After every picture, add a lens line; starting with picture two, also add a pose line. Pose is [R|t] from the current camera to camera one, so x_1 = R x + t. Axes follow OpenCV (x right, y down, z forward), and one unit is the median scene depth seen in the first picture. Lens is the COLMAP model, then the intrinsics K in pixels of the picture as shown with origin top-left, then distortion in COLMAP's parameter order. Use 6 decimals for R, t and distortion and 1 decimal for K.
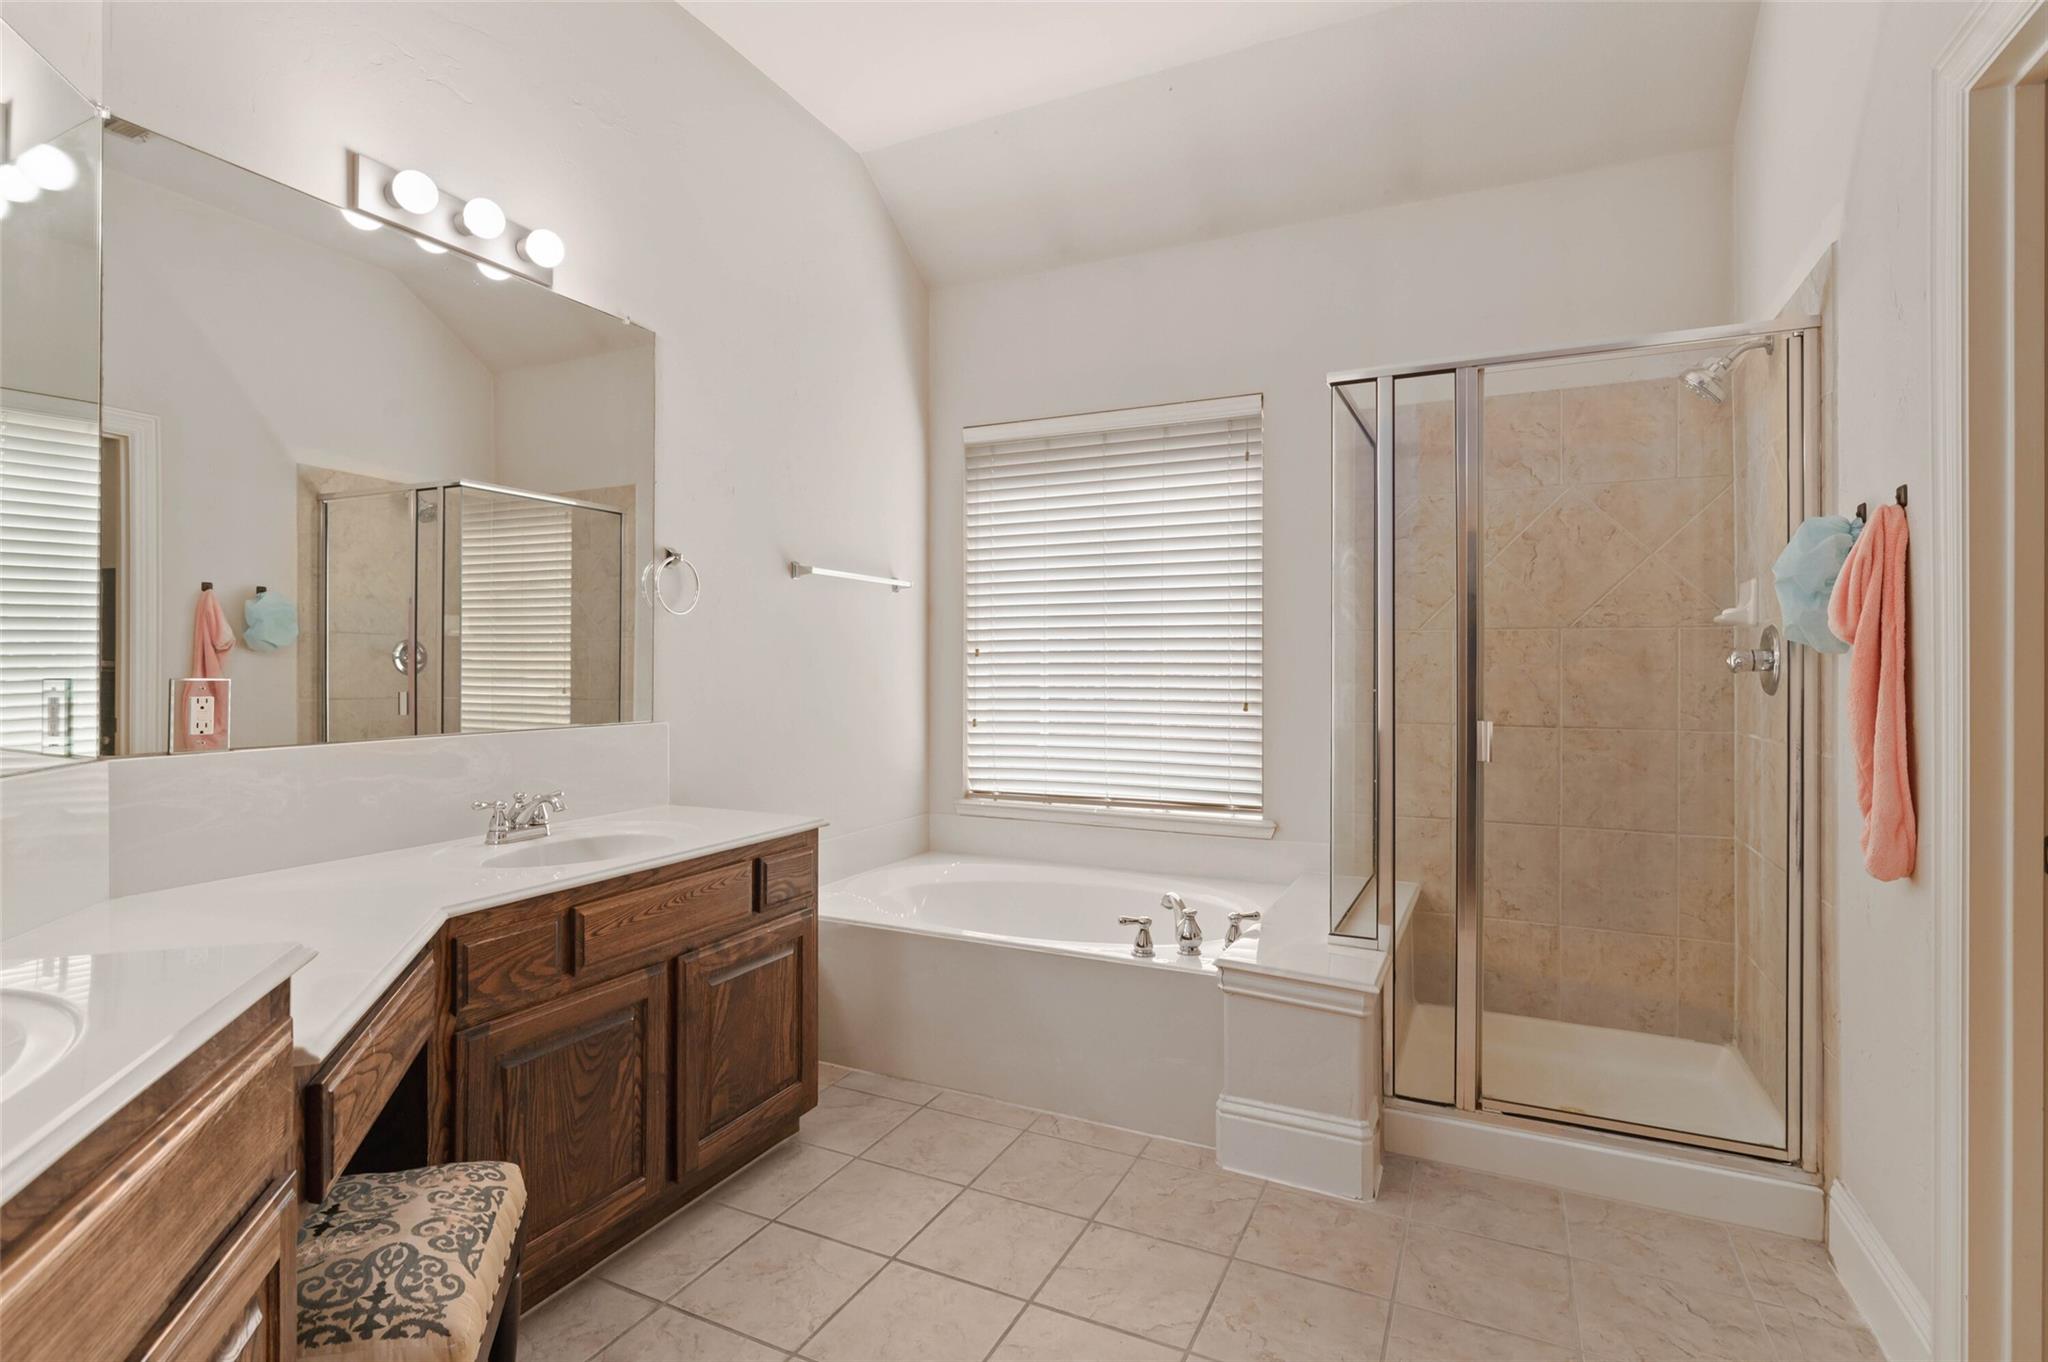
lens RADIAL K [[988.3, 0, 1030.3], [0, 988.3, 669.0], [0, 0, 1]] dist [-0.005455, 0.000369]
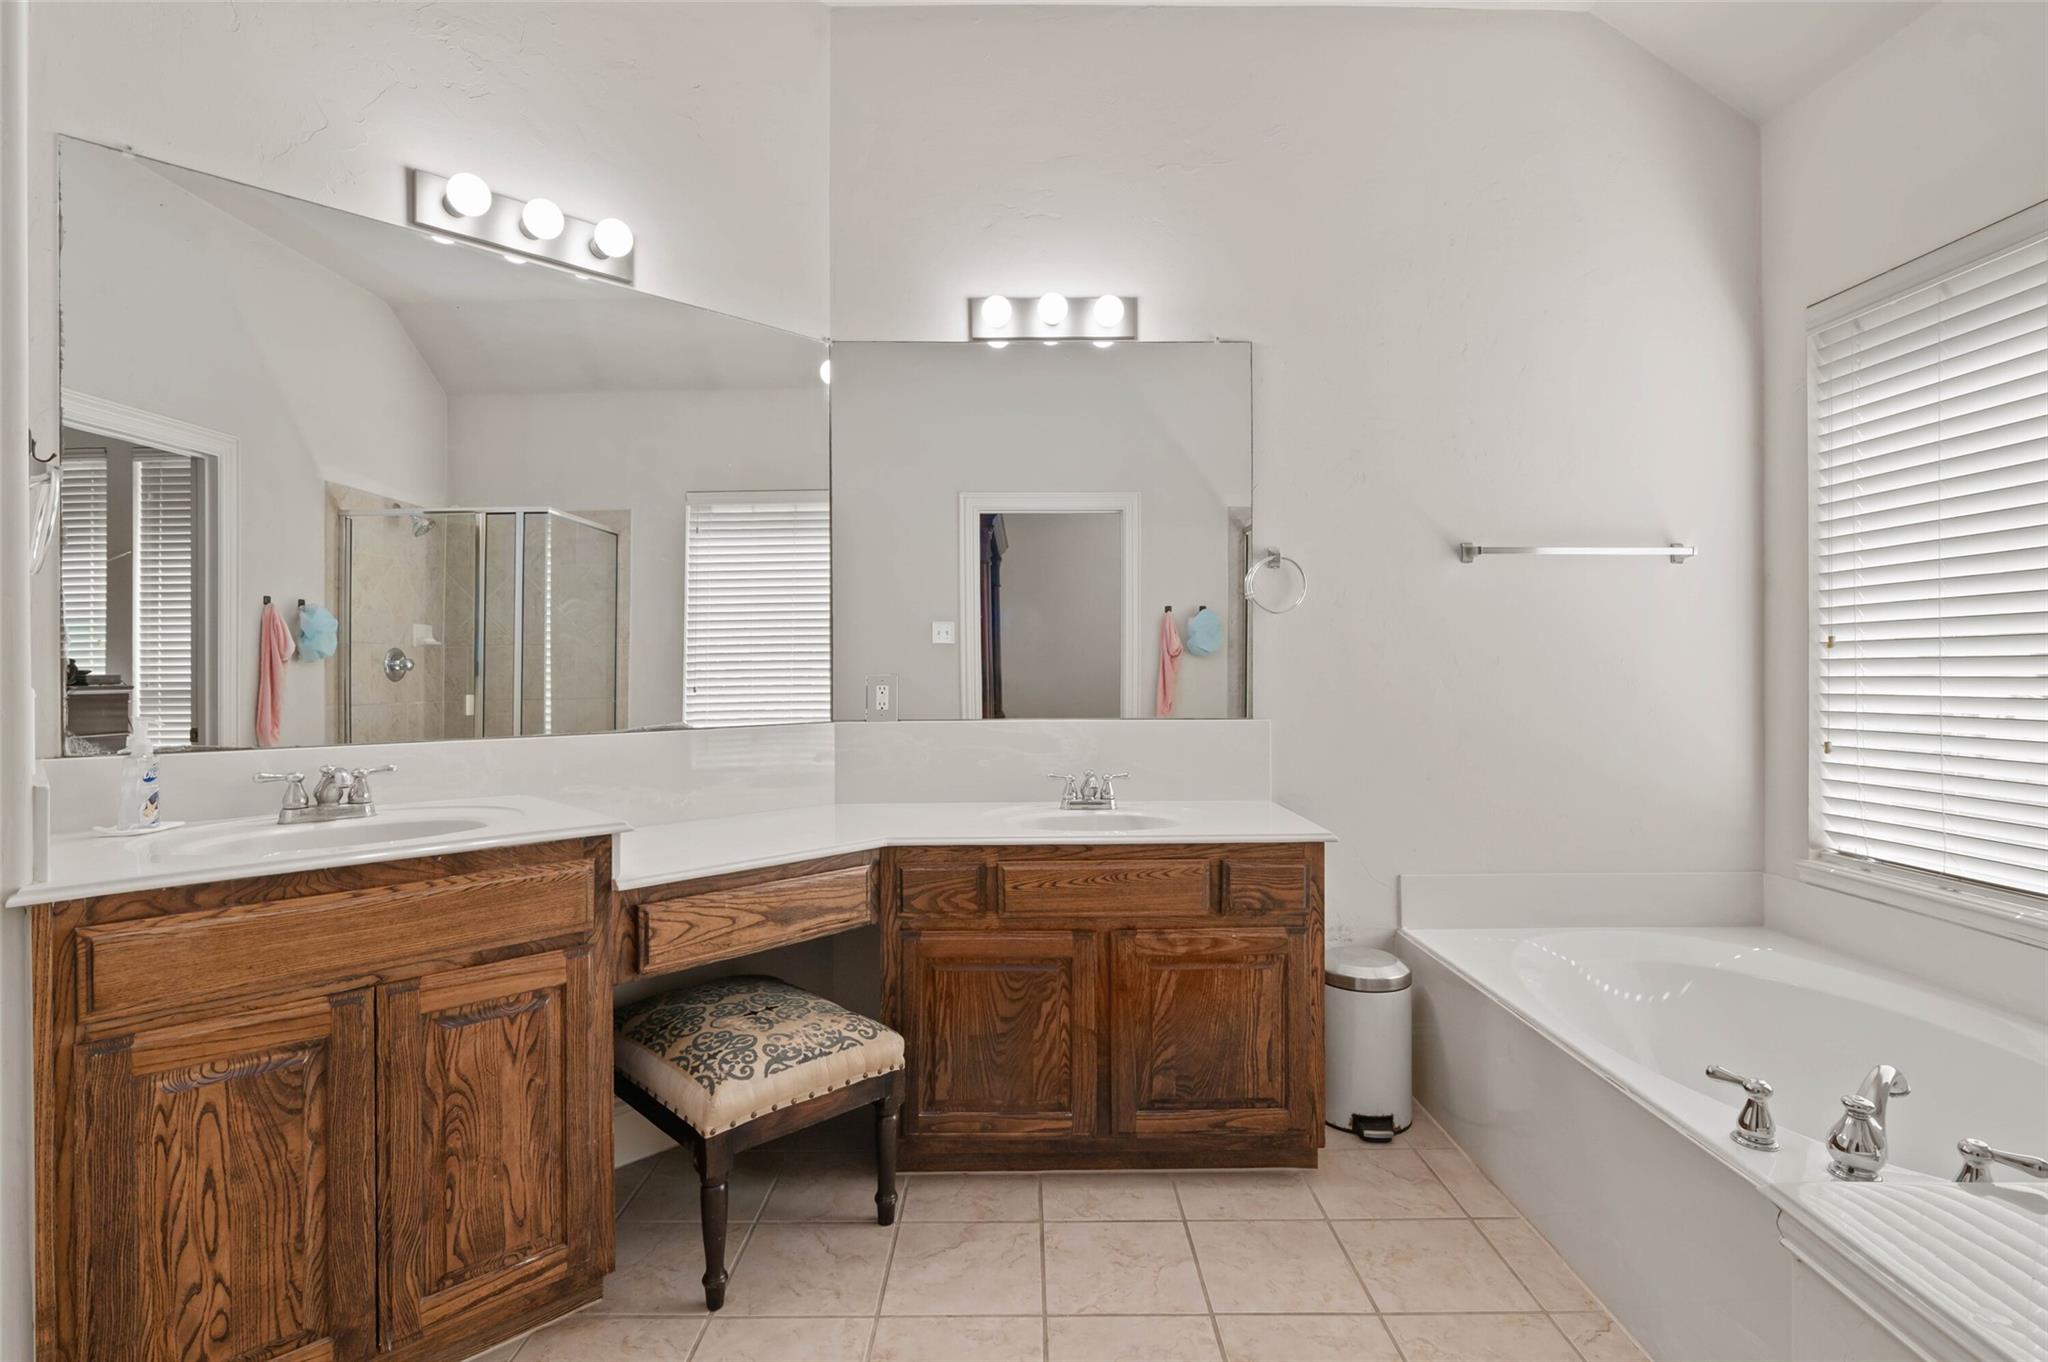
lens RADIAL K [[988.3, 0, 1024.5], [0, 988.3, 677.0], [0, 0, 1]] dist [-0.005455, 0.000369]
pose [[0.434151, 0.004895, -0.900827, 0.578852], [0.001567, 0.999980, 0.006189, 0.003764], [0.900839, -0.004099, 0.434135, 0.434597]]
